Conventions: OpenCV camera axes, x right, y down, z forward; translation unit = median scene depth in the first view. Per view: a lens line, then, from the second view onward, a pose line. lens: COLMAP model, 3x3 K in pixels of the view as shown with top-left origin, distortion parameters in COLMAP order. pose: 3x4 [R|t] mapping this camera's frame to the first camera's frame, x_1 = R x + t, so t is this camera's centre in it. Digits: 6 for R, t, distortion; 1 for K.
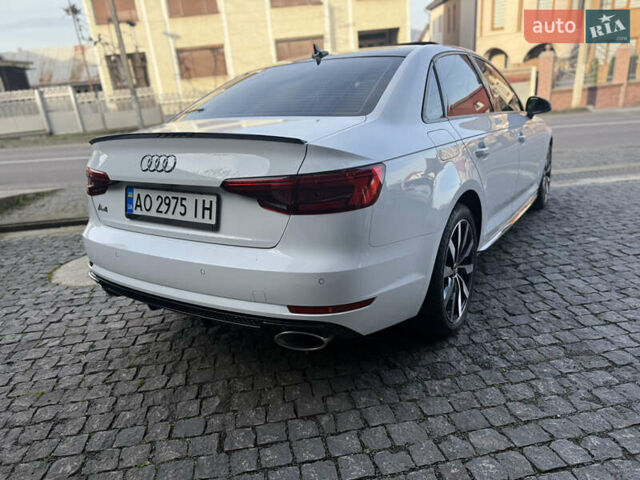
lens RADIAL K [[451.4, 0, 318.5], [0, 451.4, 241.1], [0, 0, 1]] dist [0.045917, -0.057956]
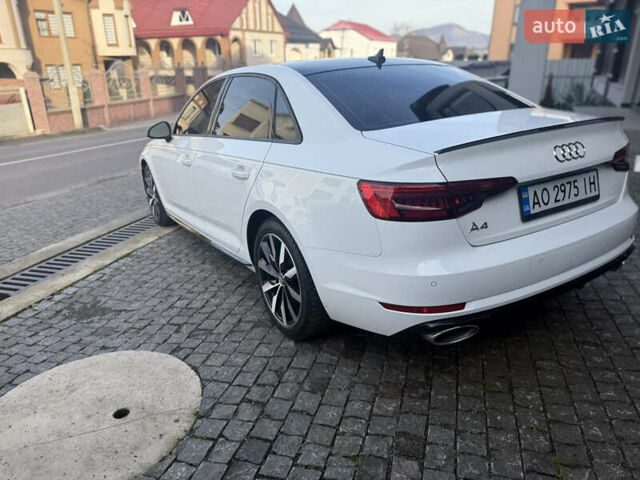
lens RADIAL K [[453.5, 0, 314.5], [0, 453.5, 241.3], [0, 0, 1]] dist [0.041690, -0.058849]
pose [[0.440719, -0.256922, 0.860092, -1.443359], [0.298914, 0.945485, 0.129264, -0.264816], [-0.846414, 0.200124, 0.493491, 0.939568]]
